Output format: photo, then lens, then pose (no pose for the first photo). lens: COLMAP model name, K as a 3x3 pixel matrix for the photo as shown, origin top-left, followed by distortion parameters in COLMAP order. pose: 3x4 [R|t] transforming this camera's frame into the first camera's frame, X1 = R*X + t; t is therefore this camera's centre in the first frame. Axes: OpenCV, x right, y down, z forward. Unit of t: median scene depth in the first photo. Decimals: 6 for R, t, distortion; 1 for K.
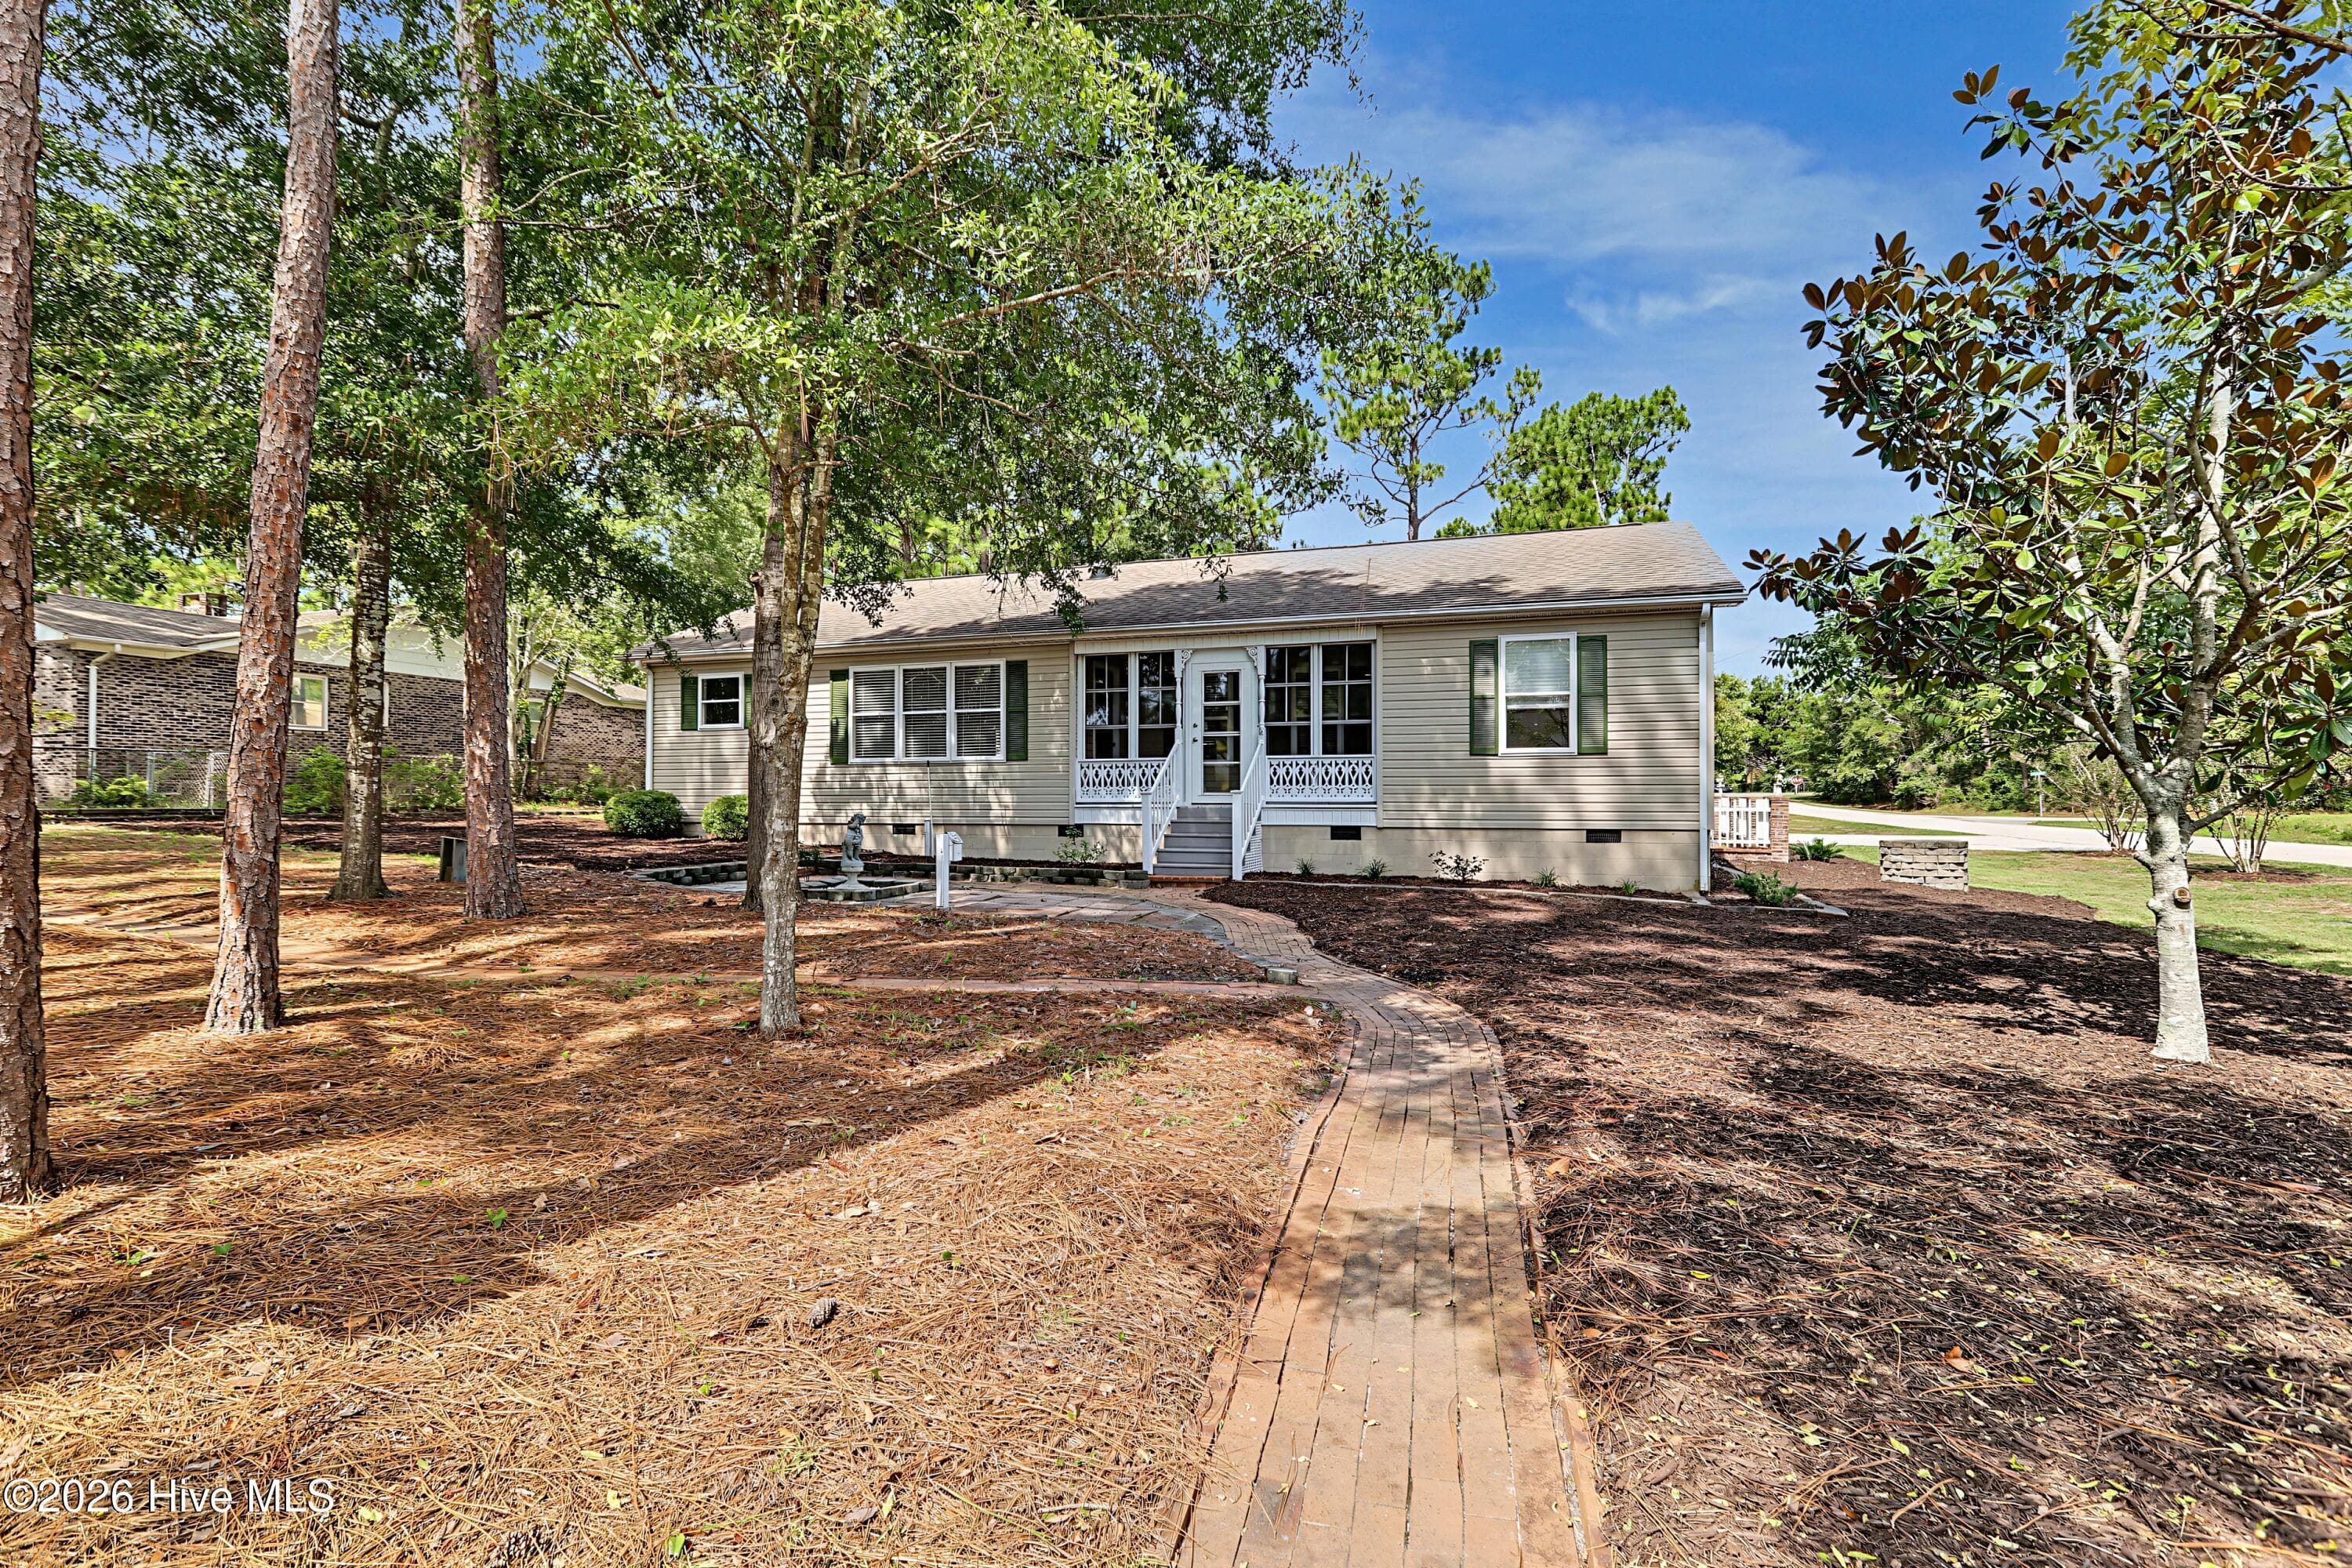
lens RADIAL K [[1092.0, 0, 1169.4], [0, 1092.0, 773.6], [0, 0, 1]] dist [-0.001430, 0.005988]
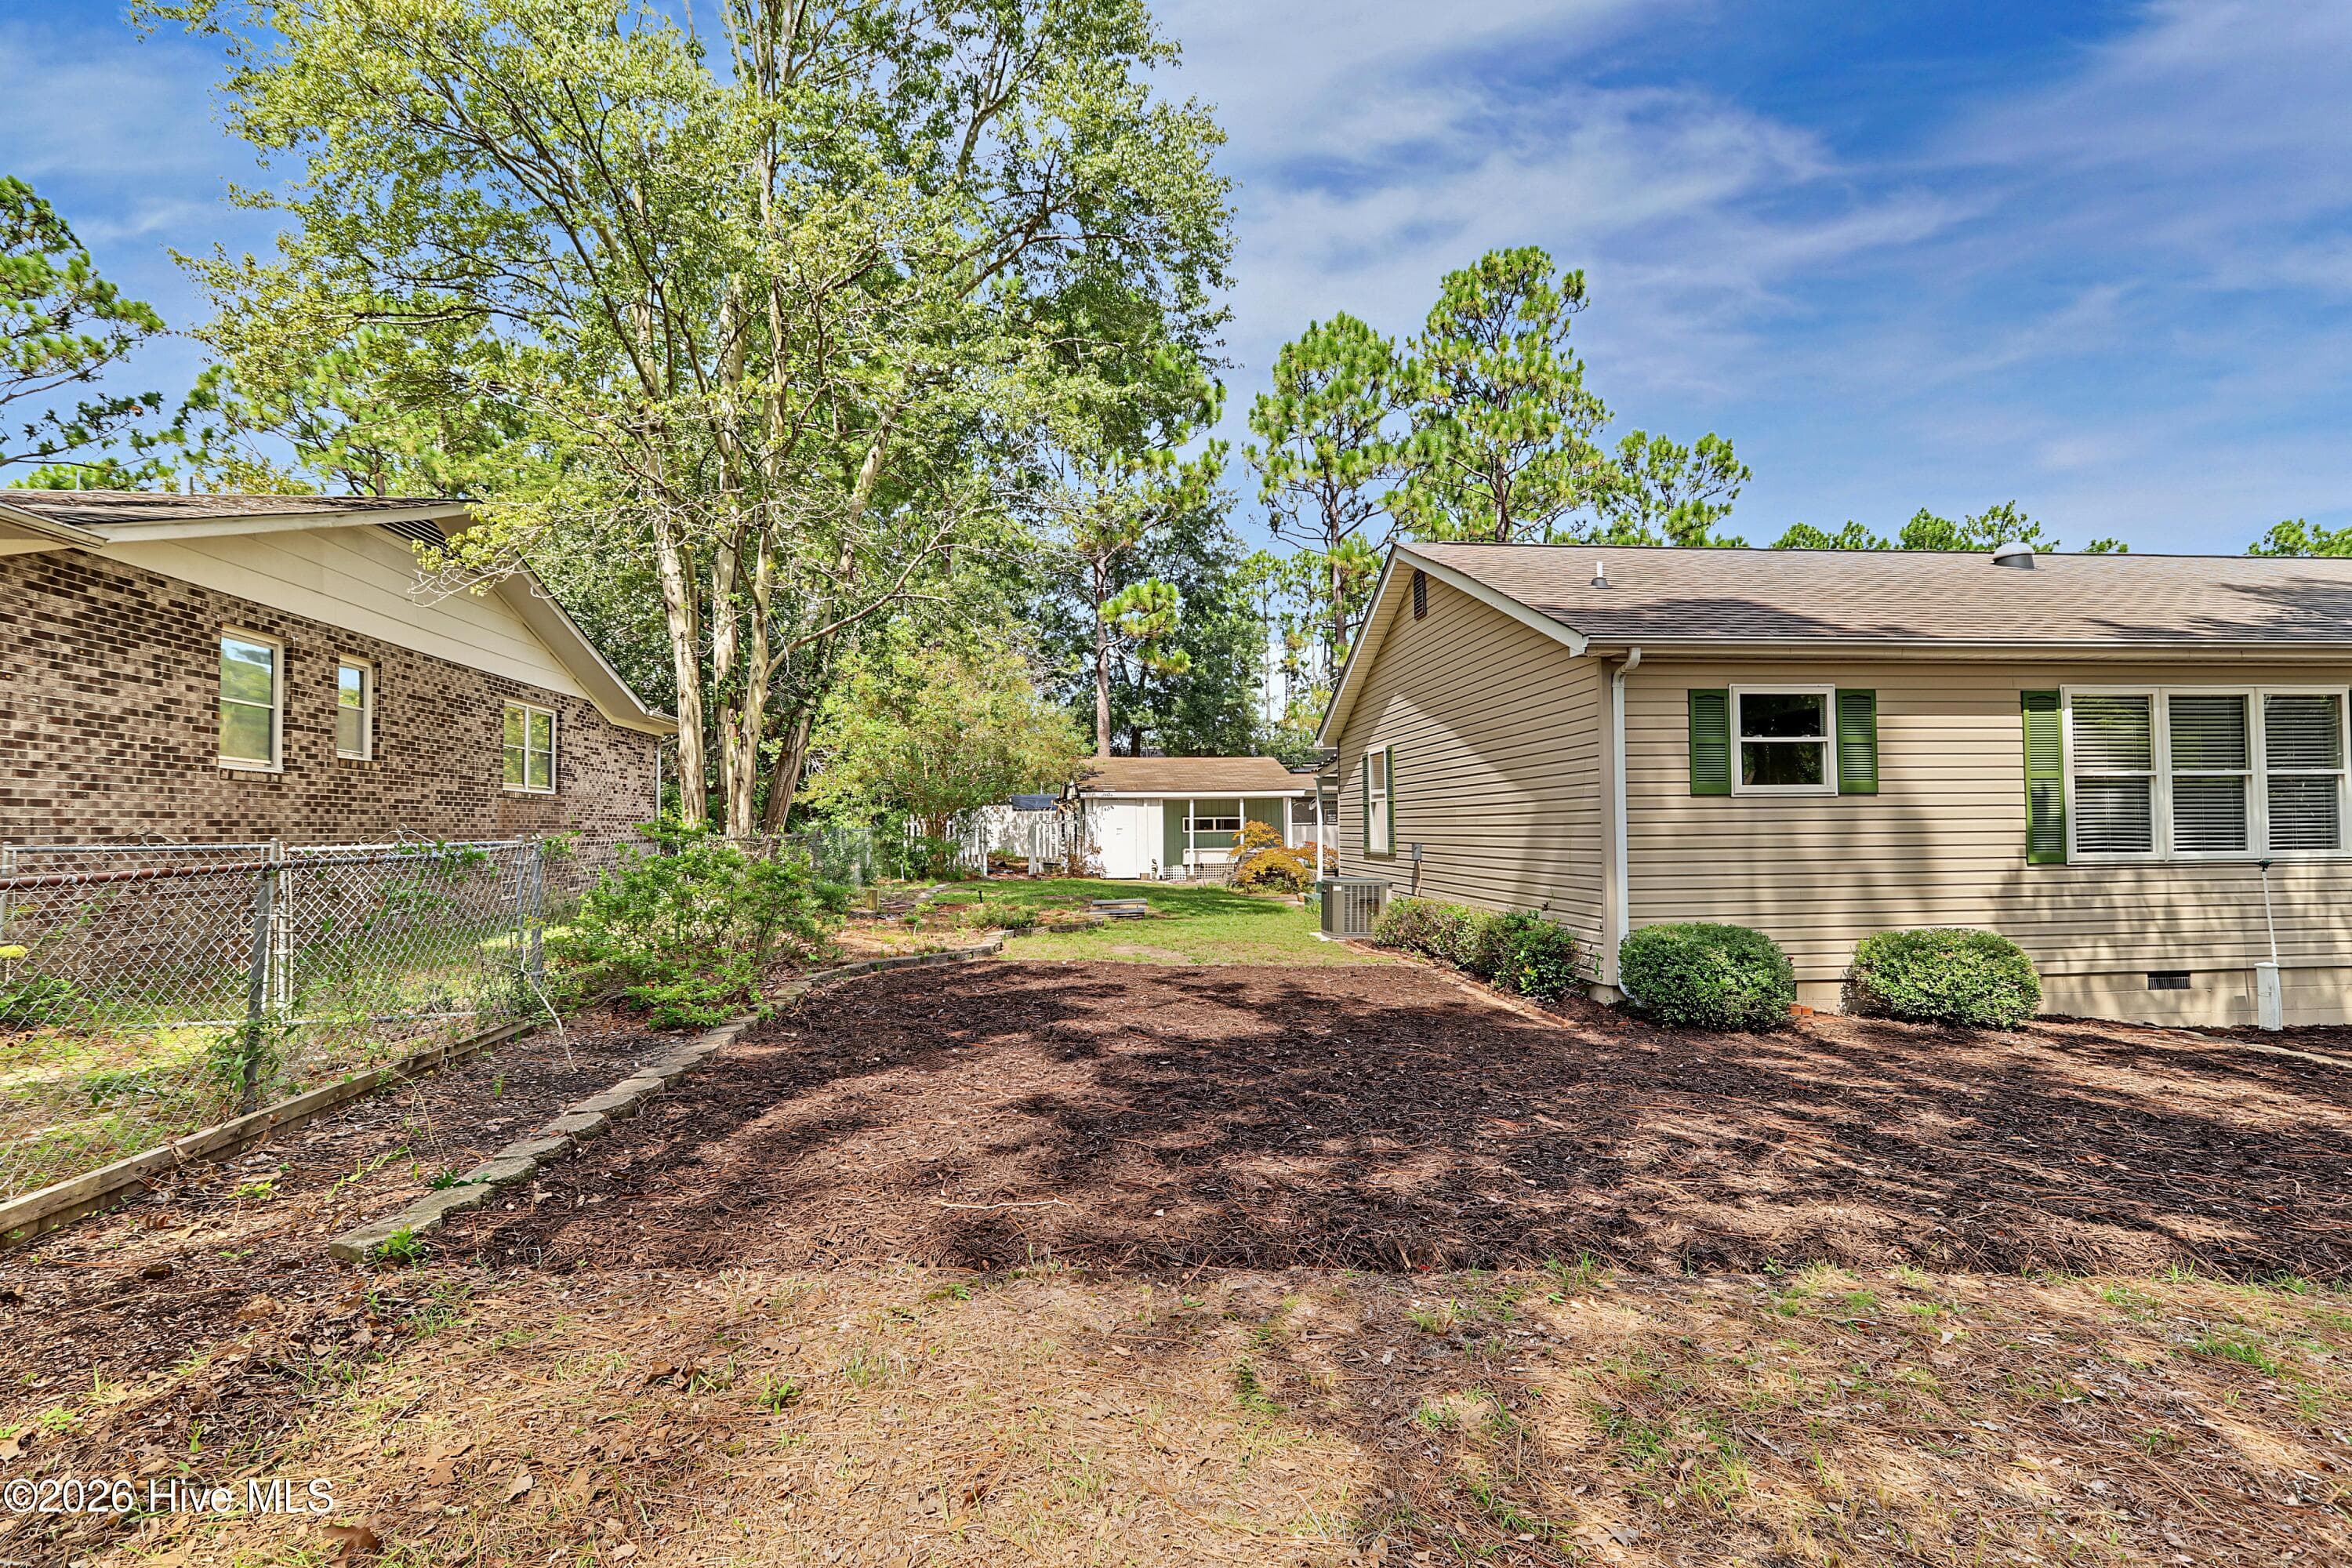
lens RADIAL K [[1092.0, 0, 1178.4], [0, 1092.0, 783.3], [0, 0, 1]] dist [-0.001430, 0.005988]
pose [[0.896623, 0.015623, 0.442519, -1.047546], [0.003368, 0.999108, -0.042098, -0.031385], [-0.442782, 0.039236, 0.895770, 0.802933]]
